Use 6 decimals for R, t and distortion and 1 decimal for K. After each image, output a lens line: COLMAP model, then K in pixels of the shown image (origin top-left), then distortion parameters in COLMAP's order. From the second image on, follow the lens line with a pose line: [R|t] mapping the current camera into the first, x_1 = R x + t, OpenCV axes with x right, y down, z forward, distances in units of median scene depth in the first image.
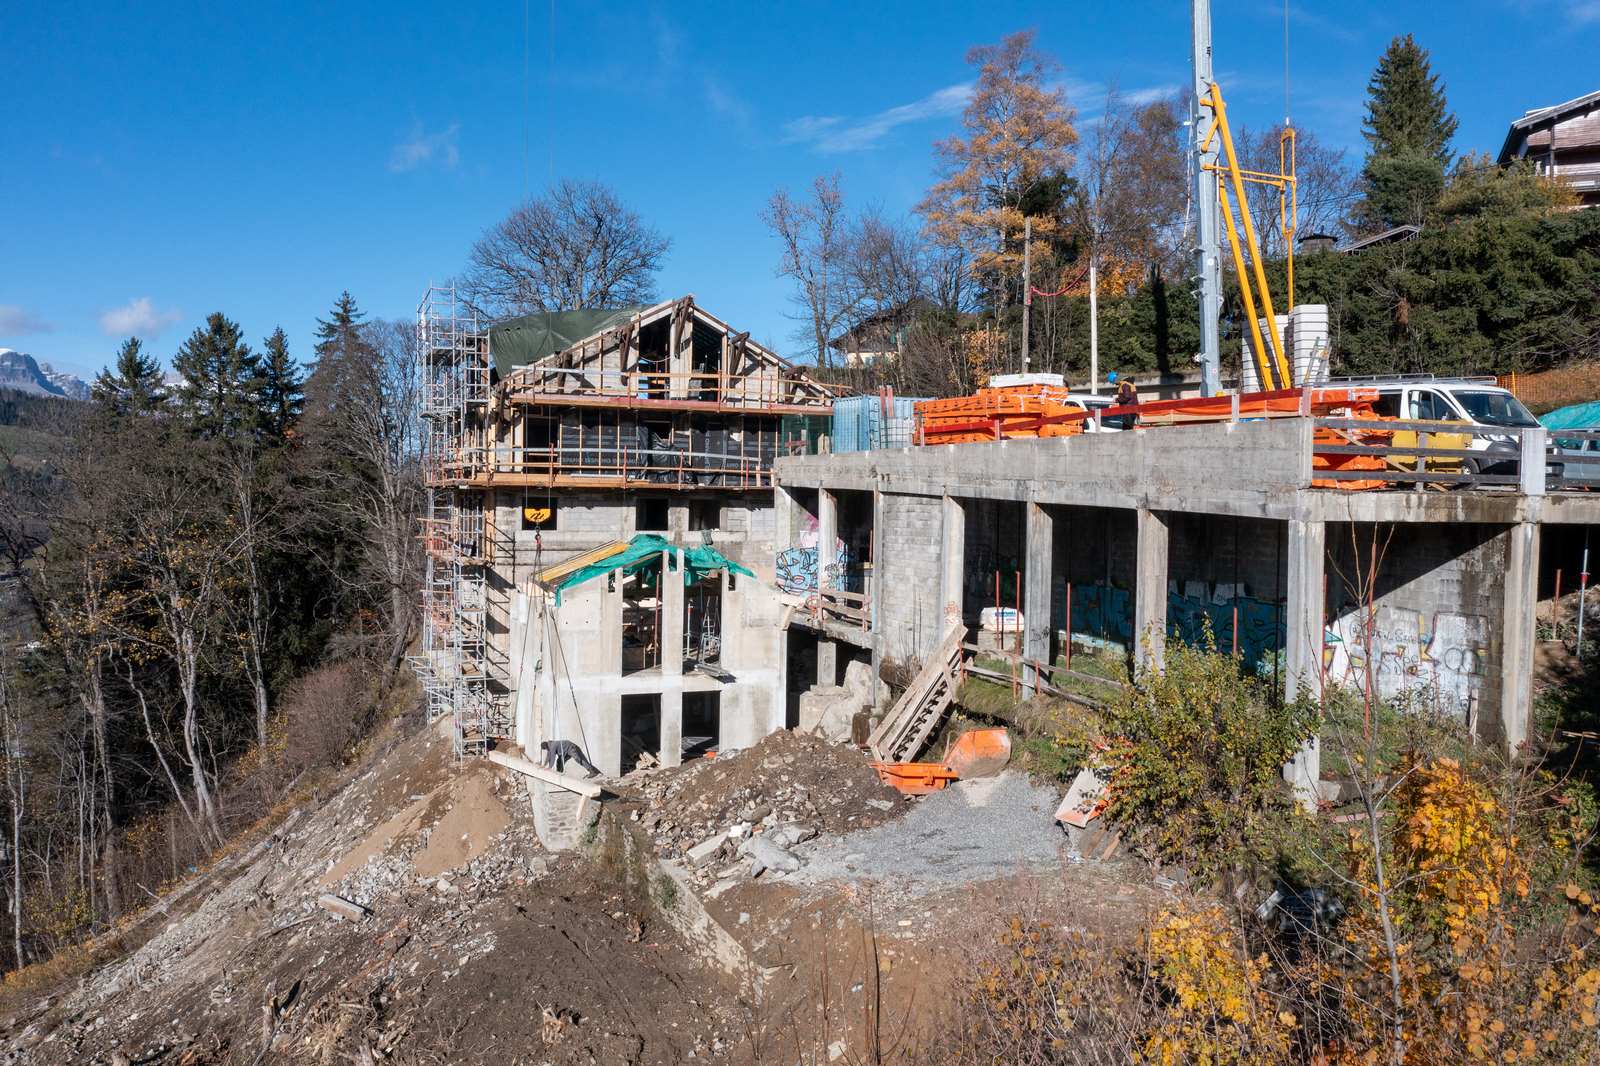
lens RADIAL K [[1253.4, 0, 796.6], [0, 1253.4, 532.8], [0, 0, 1]] dist [-0.024513, 0.001130]
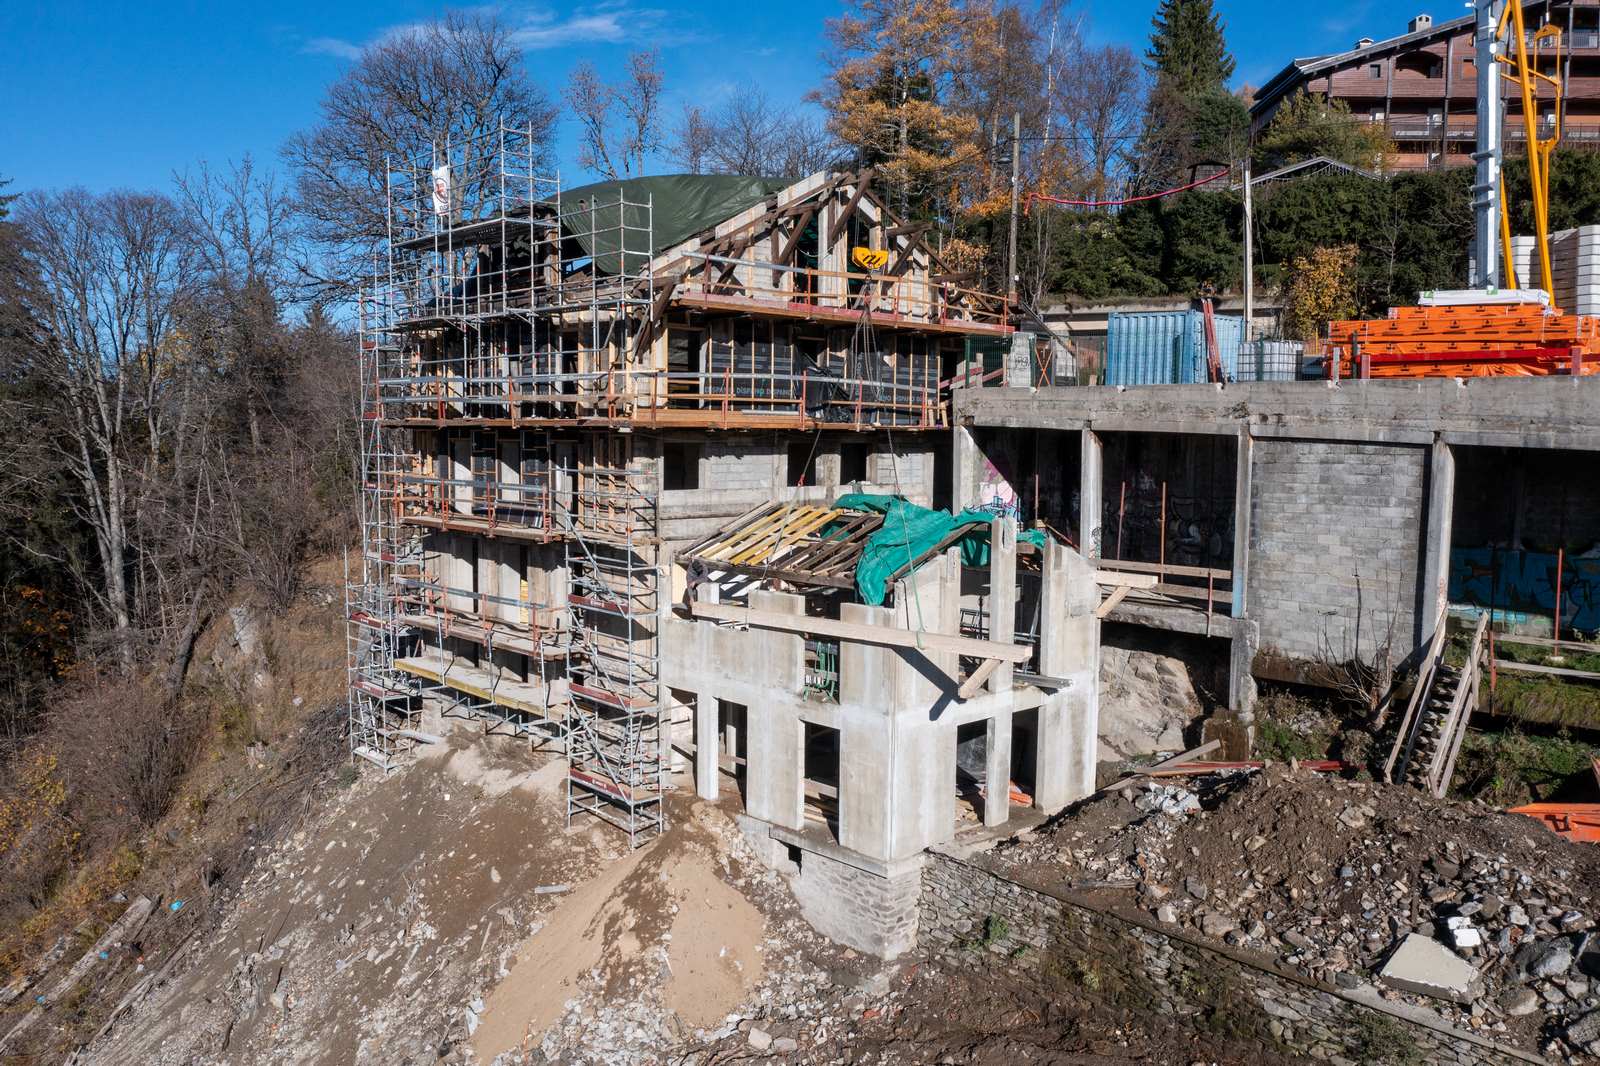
lens RADIAL K [[1253.4, 0, 797.8], [0, 1253.4, 531.5], [0, 0, 1]] dist [-0.024513, 0.001130]
pose [[0.931581, -0.033096, 0.362023, -0.405463], [0.012289, 0.998145, 0.059626, -0.020040], [-0.363325, -0.051097, 0.930260, 0.323074]]
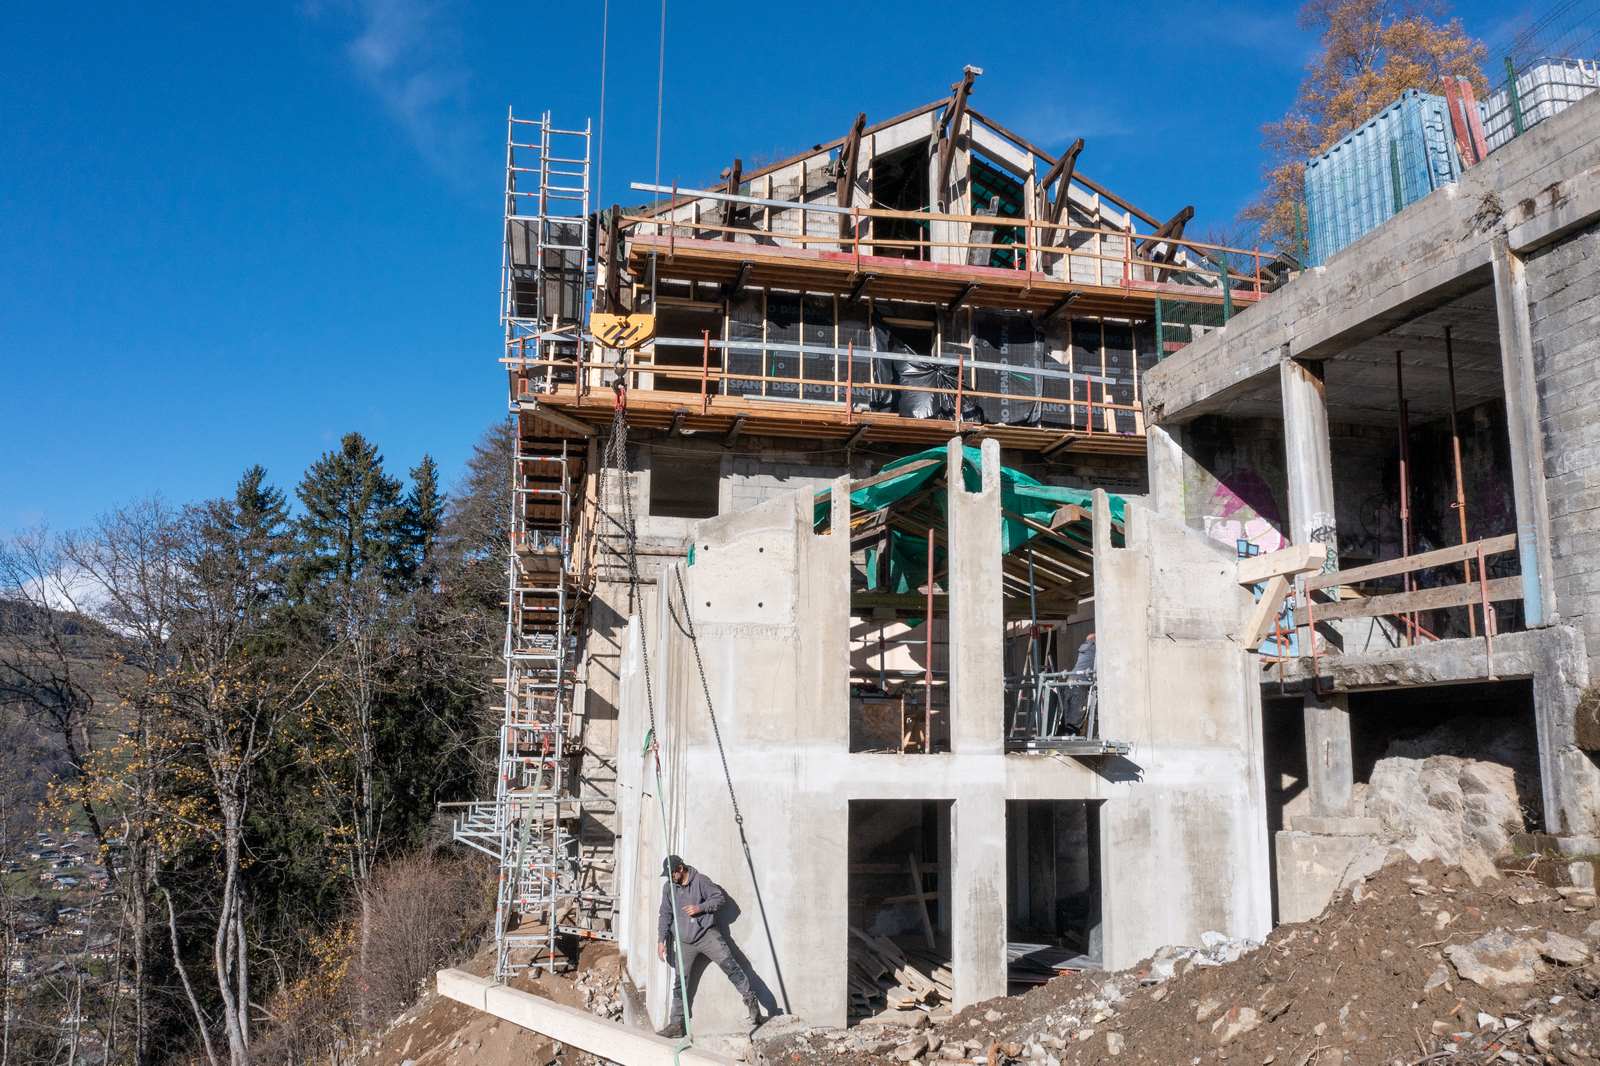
lens RADIAL K [[1253.4, 0, 798.7], [0, 1253.4, 529.8], [0, 0, 1]] dist [-0.024513, 0.001130]
pose [[0.985369, -0.034656, -0.166875, -0.075220], [0.000166, 0.979304, -0.202396, 0.107314], [0.170436, 0.199407, 0.964981, 0.522494]]
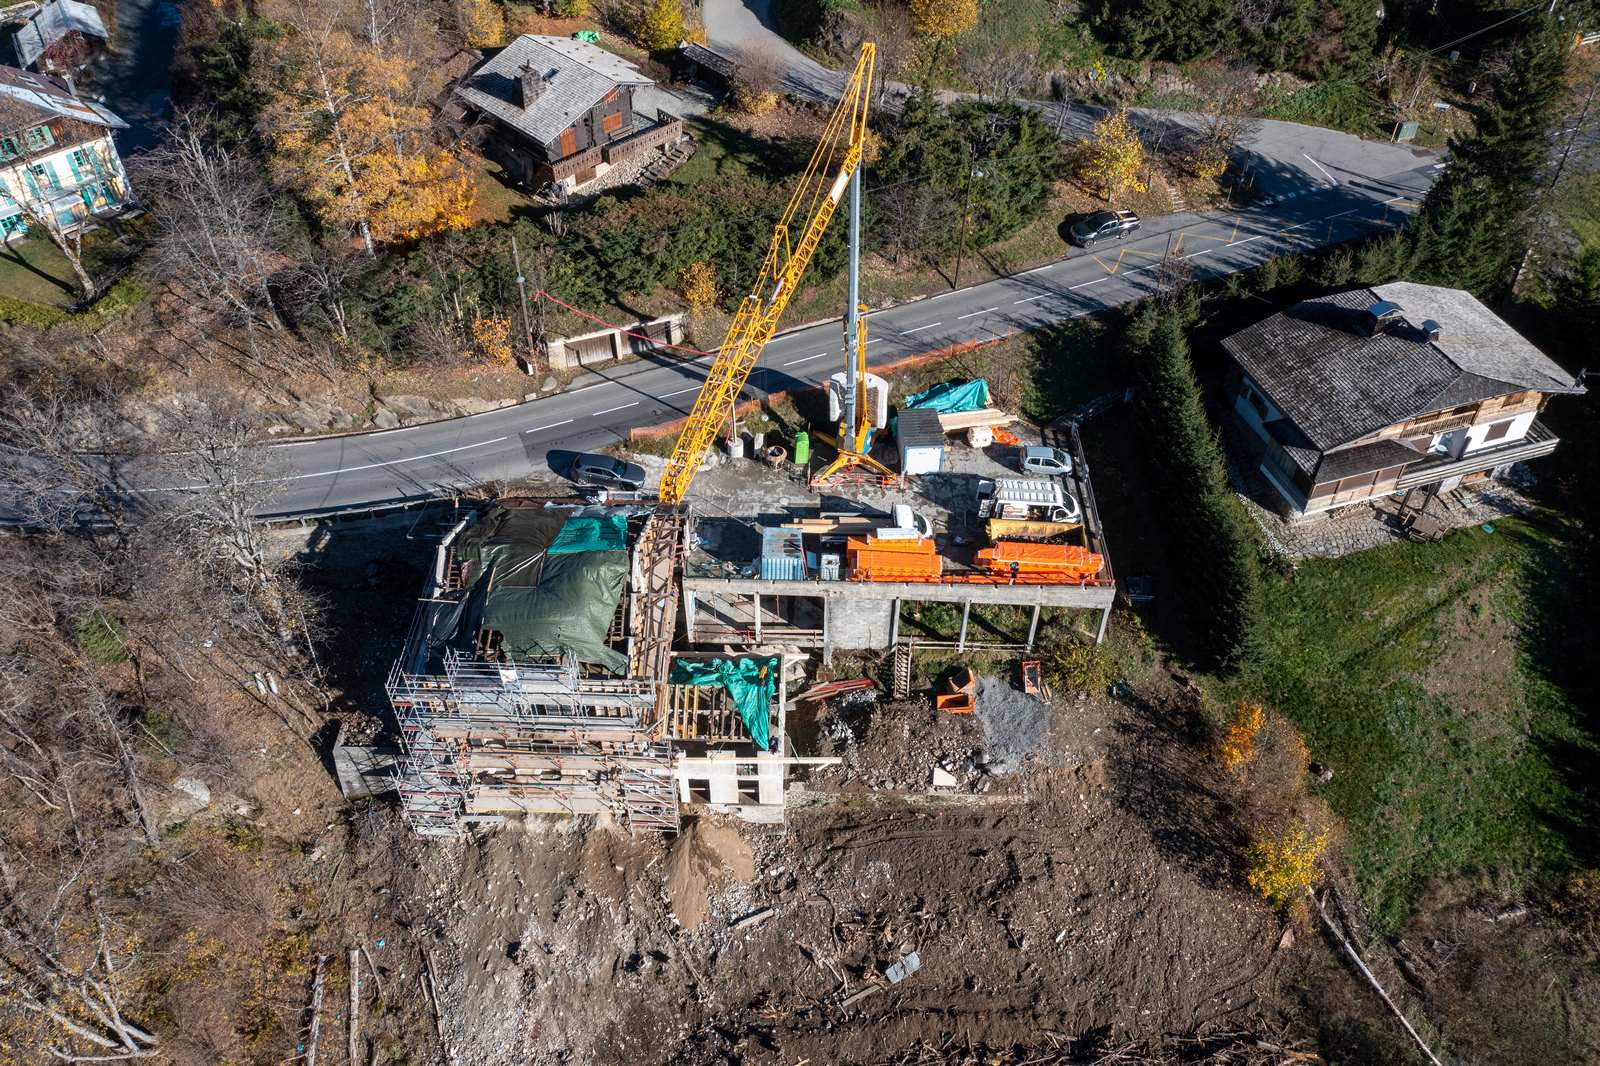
lens RADIAL K [[1253.4, 0, 798.3], [0, 1253.4, 531.6], [0, 0, 1]] dist [-0.024513, 0.001130]
pose [[0.386818, -0.654328, 0.649789, -1.034969], [0.026359, 0.712199, 0.701482, -1.316799], [-0.921779, -0.254218, 0.292739, 0.403248]]
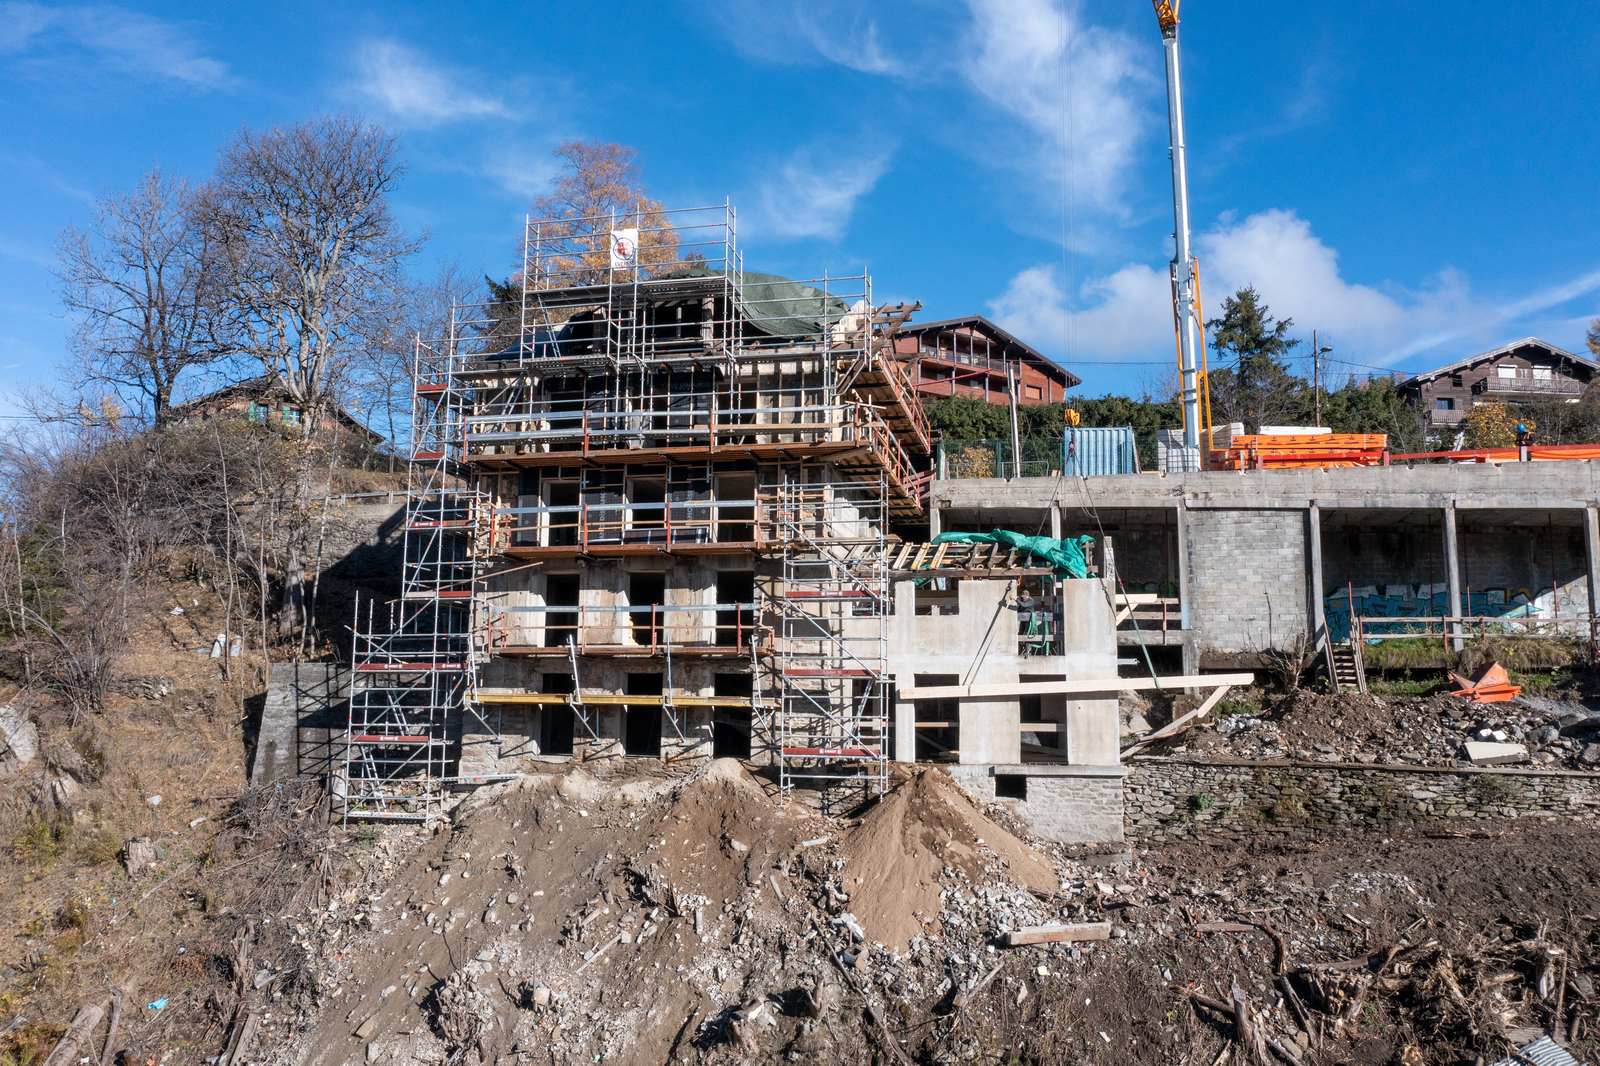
lens RADIAL K [[1253.4, 0, 796.6], [0, 1253.4, 532.1], [0, 0, 1]] dist [-0.024513, 0.001130]
pose [[0.567429, 0.119863, 0.814651, -0.923718], [0.016512, 0.987493, -0.156795, 0.141497], [-0.823256, 0.102422, 0.558354, 0.553311]]
